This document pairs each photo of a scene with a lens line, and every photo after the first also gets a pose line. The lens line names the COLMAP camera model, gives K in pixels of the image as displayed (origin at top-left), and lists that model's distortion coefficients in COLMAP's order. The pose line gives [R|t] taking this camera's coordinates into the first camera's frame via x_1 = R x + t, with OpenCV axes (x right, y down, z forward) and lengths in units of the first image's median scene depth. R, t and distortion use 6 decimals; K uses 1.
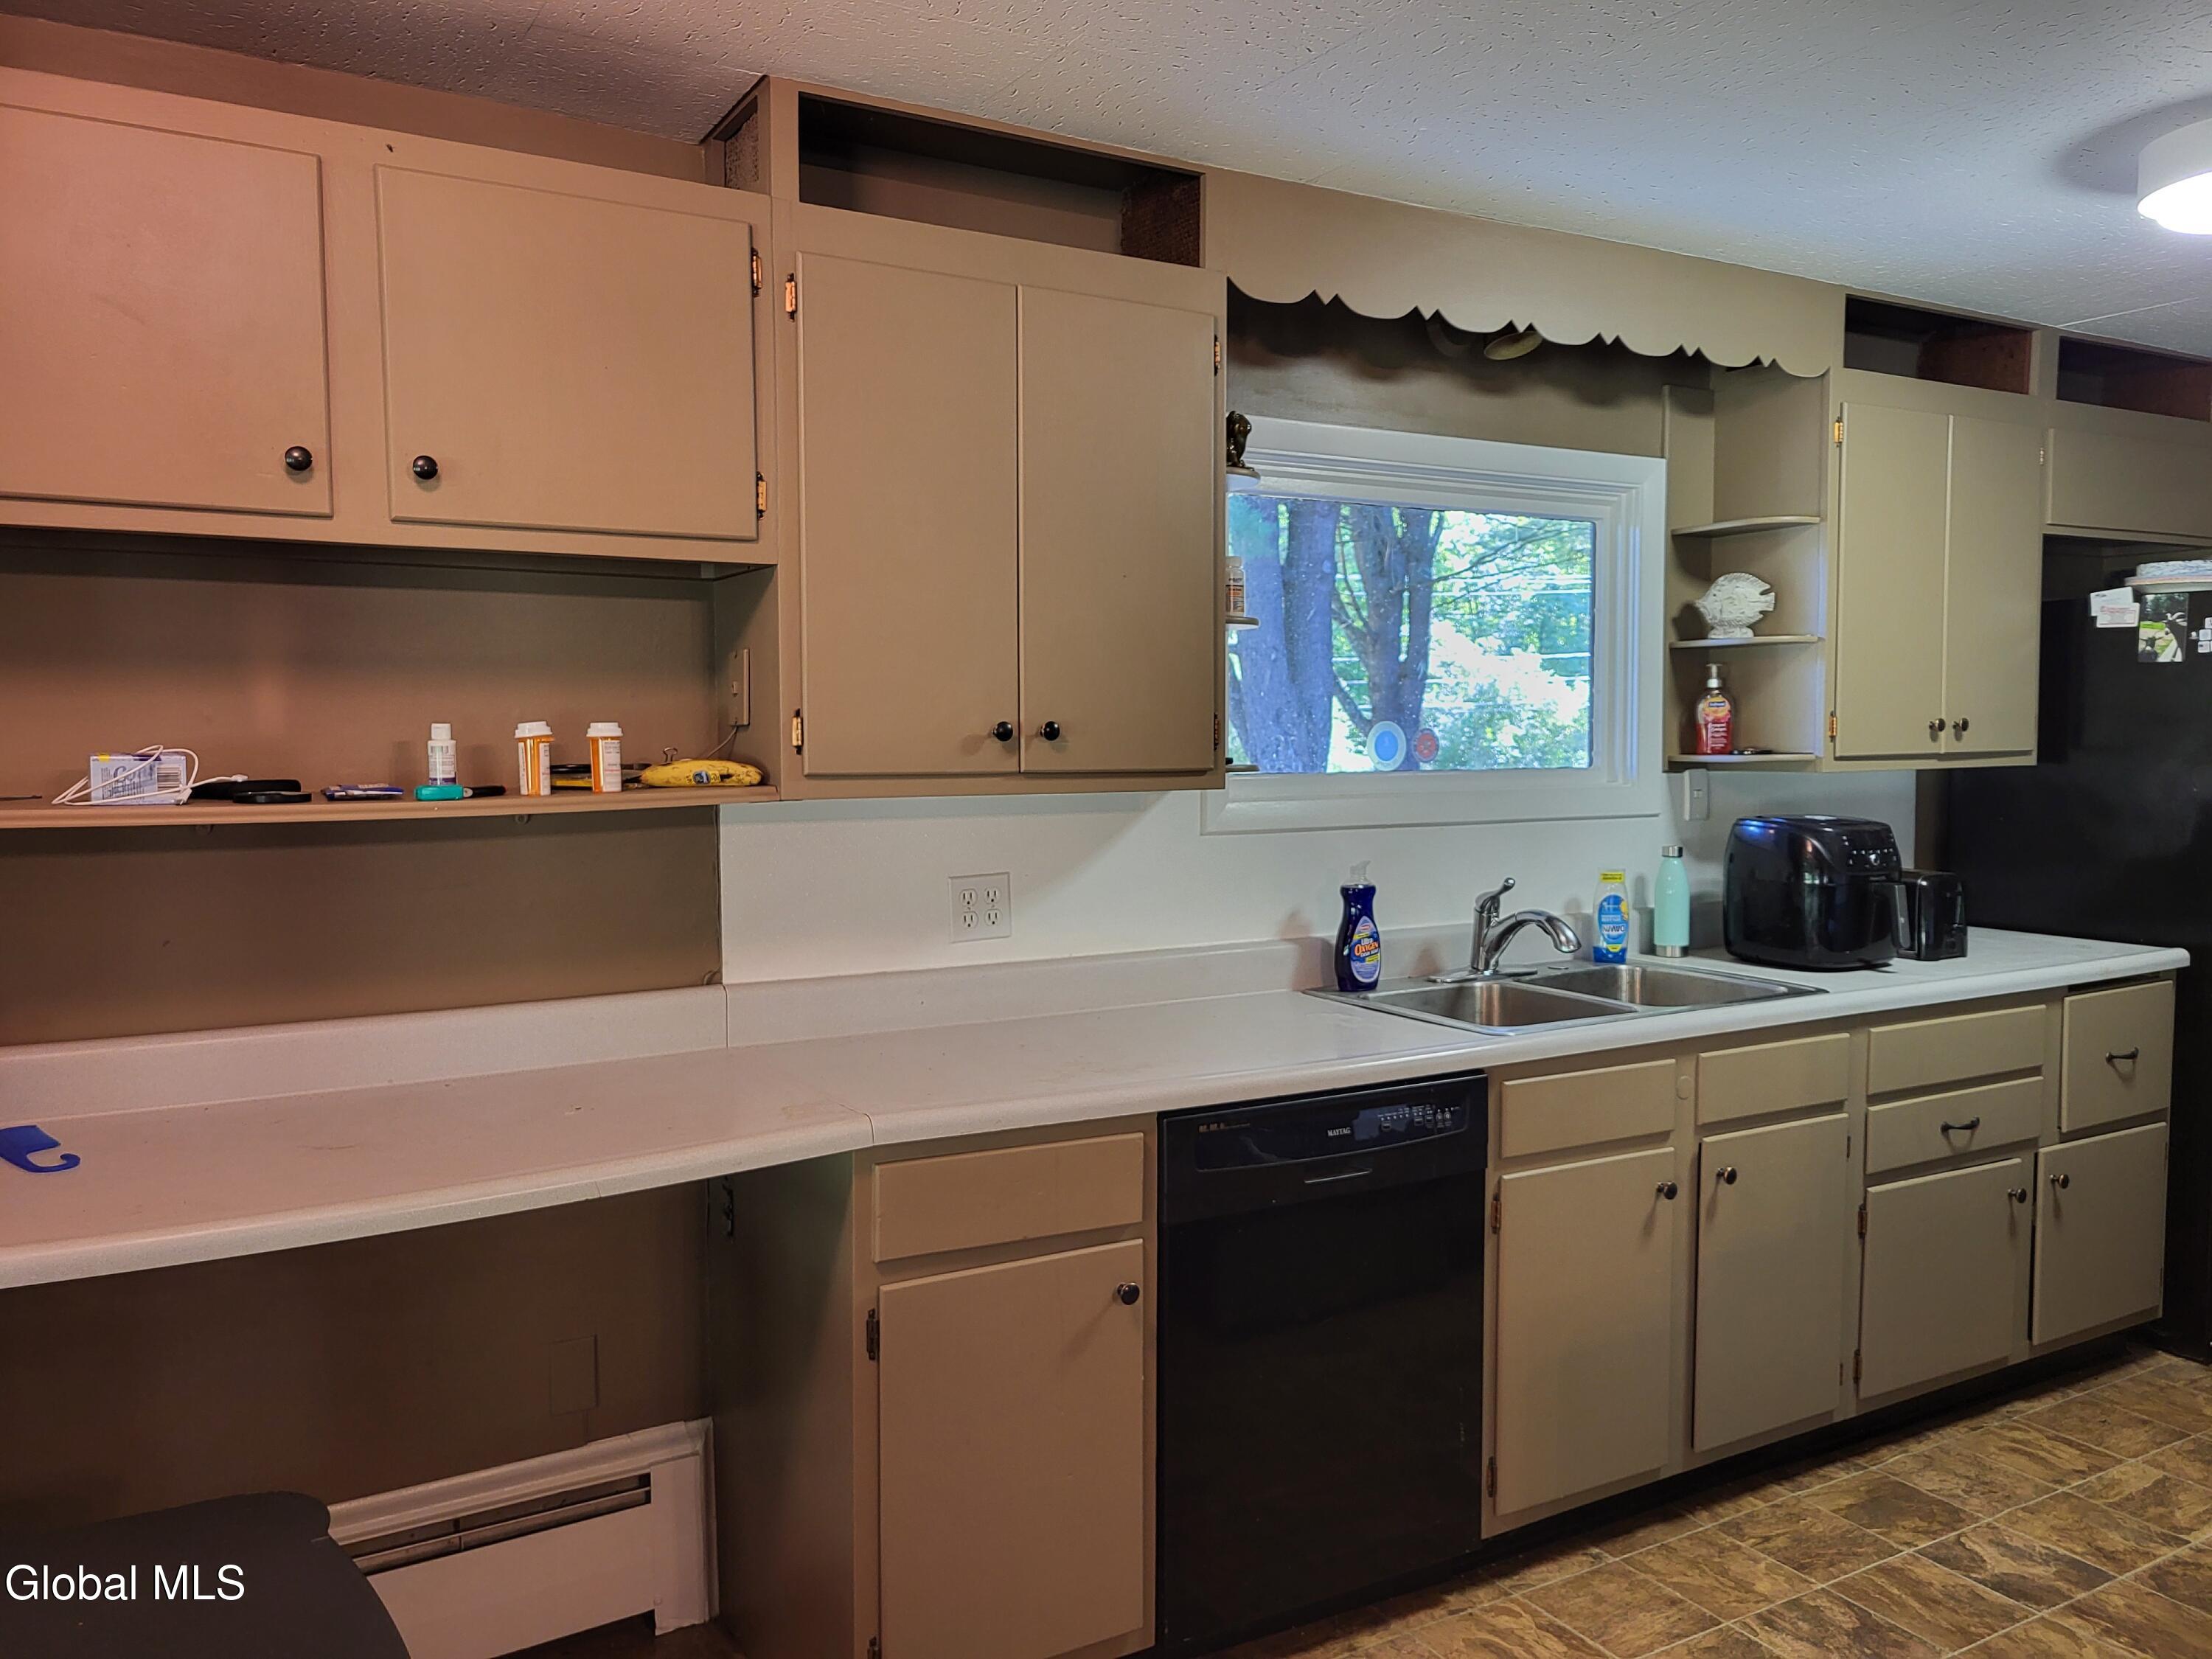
lens RADIAL K [[1673.0, 0, 1106.0], [0, 1673.0, 829.5], [0, 0, 1]] dist [0.077003, -0.062915]
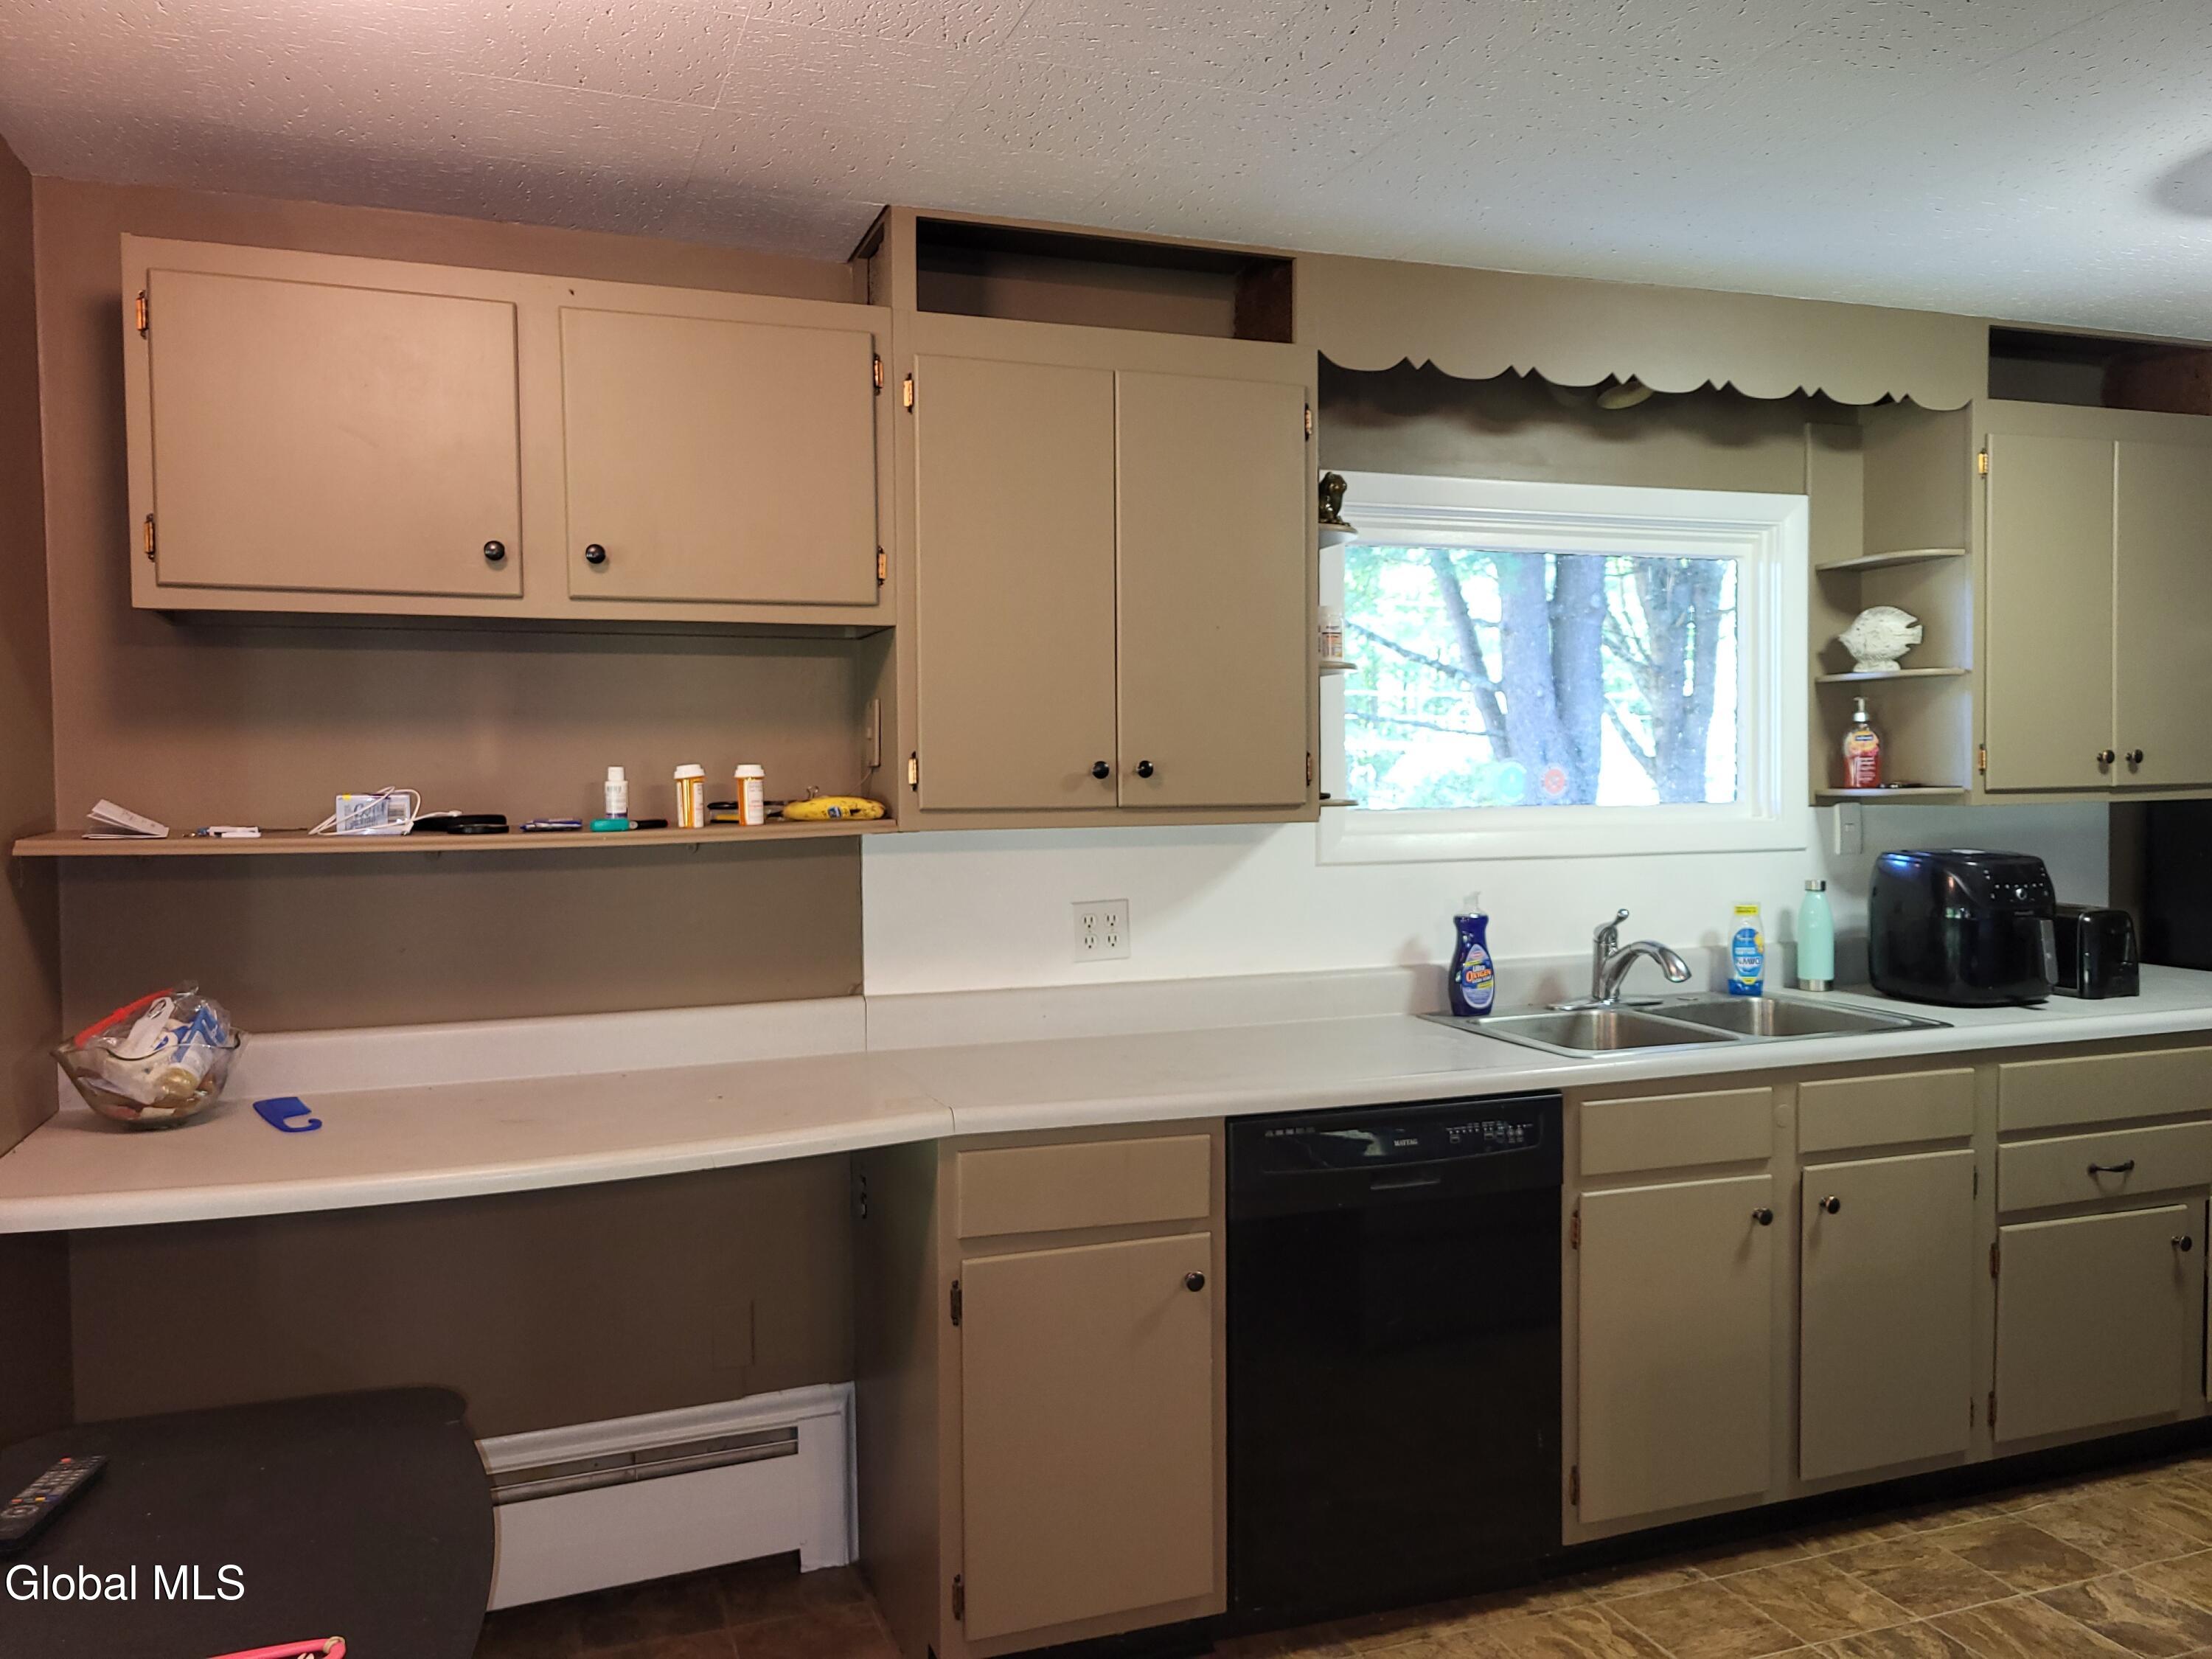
lens RADIAL K [[1683.5, 0, 1114.3], [0, 1683.5, 825.1], [0, 0, 1]] dist [0.079197, -0.064547]
pose [[0.984123, -0.001483, -0.177484, 0.131170], [-0.003282, 0.999642, -0.026548, 0.006776], [0.177460, 0.026709, 0.983766, -0.084528]]
